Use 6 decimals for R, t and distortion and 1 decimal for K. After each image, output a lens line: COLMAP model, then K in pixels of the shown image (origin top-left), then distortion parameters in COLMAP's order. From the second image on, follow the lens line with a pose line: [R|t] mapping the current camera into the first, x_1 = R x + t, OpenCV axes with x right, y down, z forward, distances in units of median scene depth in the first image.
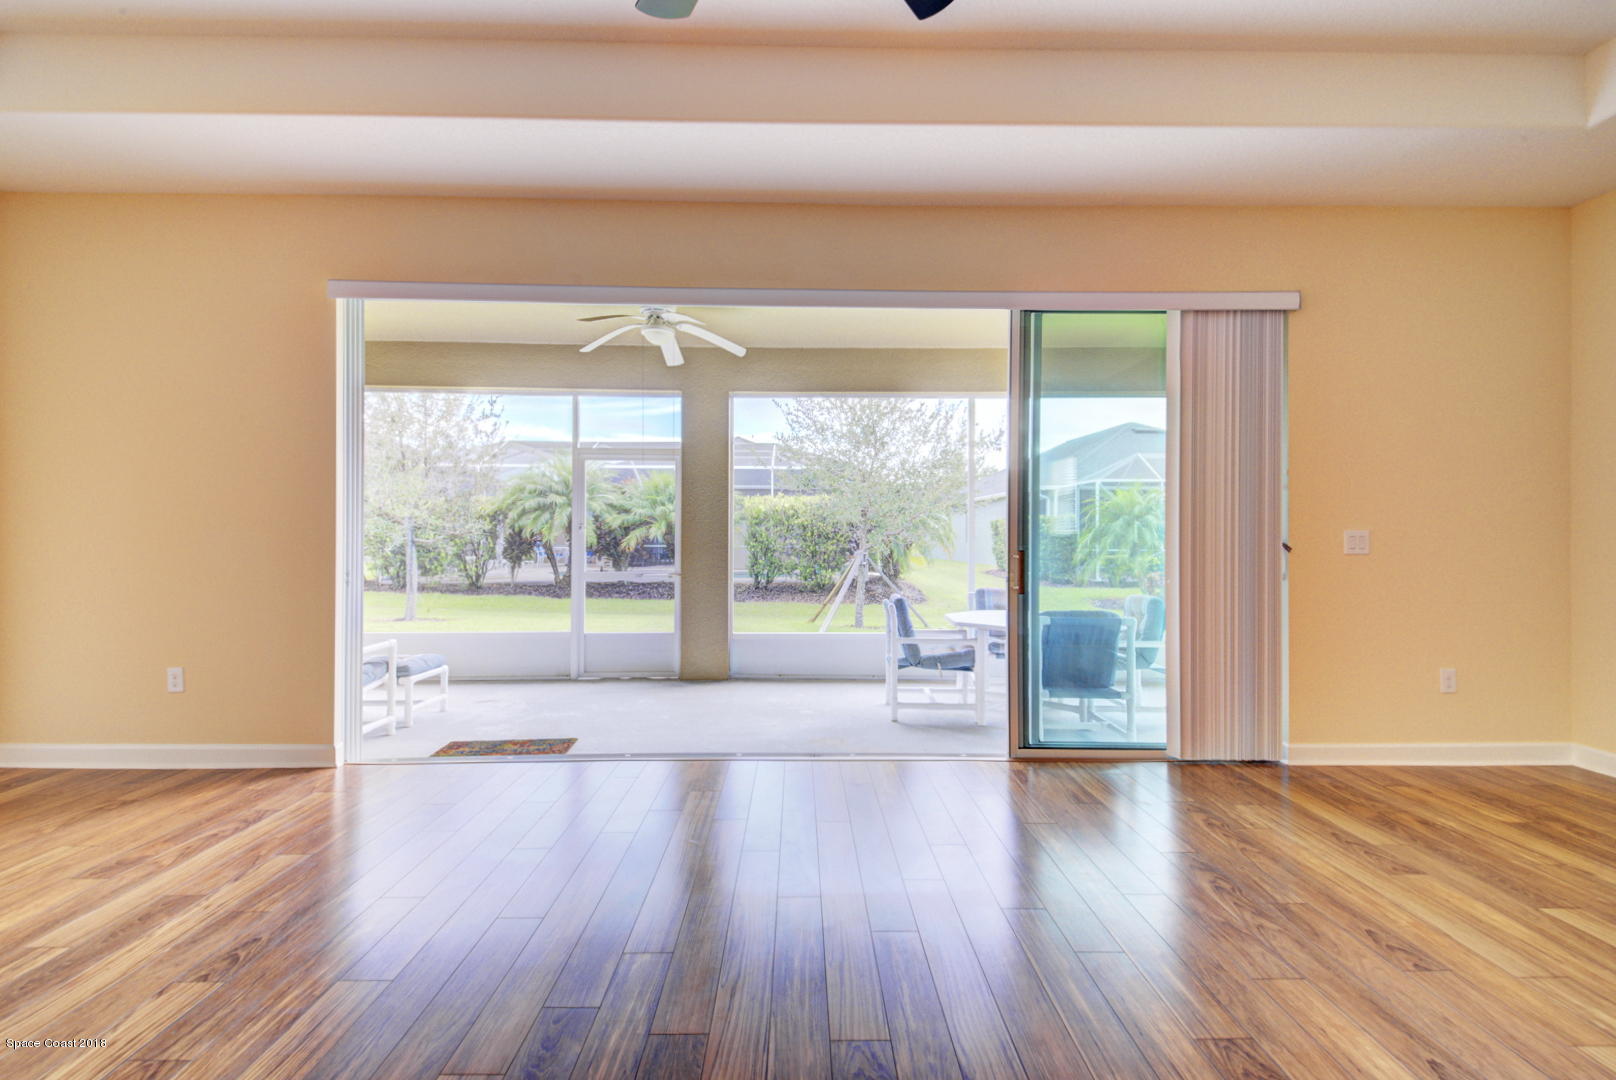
lens RADIAL K [[720.4, 0, 808.0], [0, 720.4, 540.0], [0, 0, 1]] dist [0.051141, -0.028729]
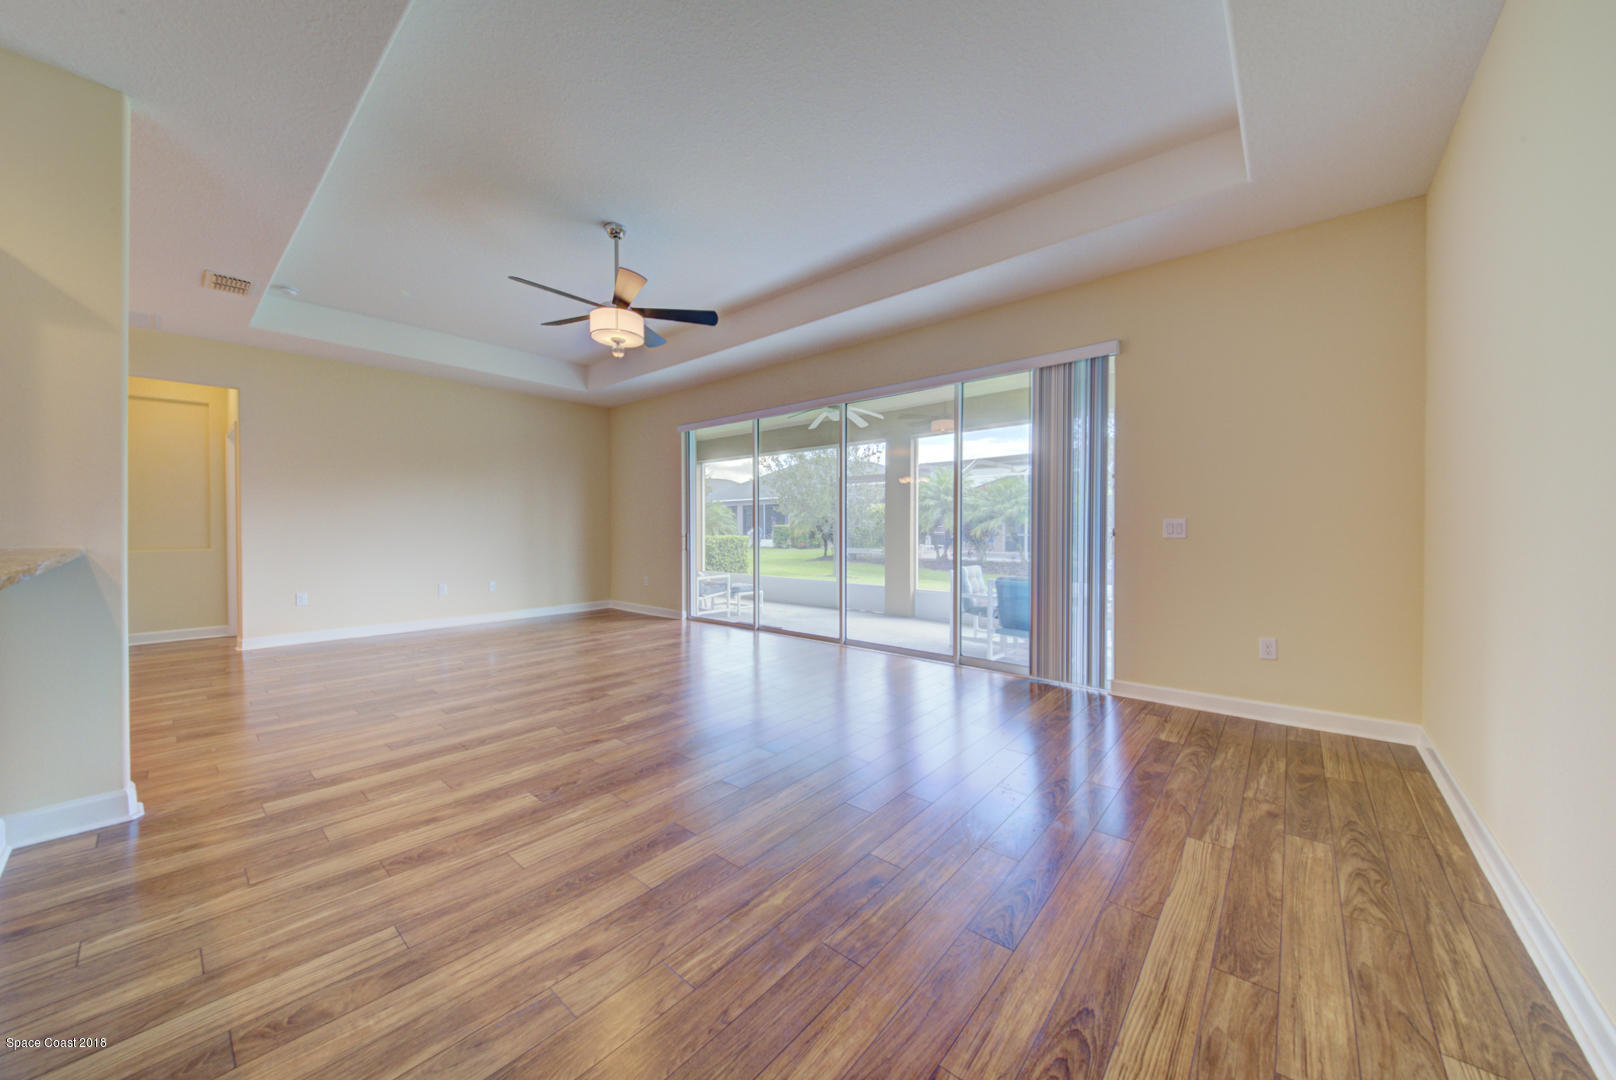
lens RADIAL K [[562.4, 0, 788.2], [0, 562.4, 536.9], [0, 0, 1]] dist [-0.011748, -0.000235]
pose [[0.736780, 0.006216, -0.676104, 0.688131], [0.001114, 0.999945, 0.010407, 0.004680], [0.676131, -0.008421, 0.736733, -0.113189]]
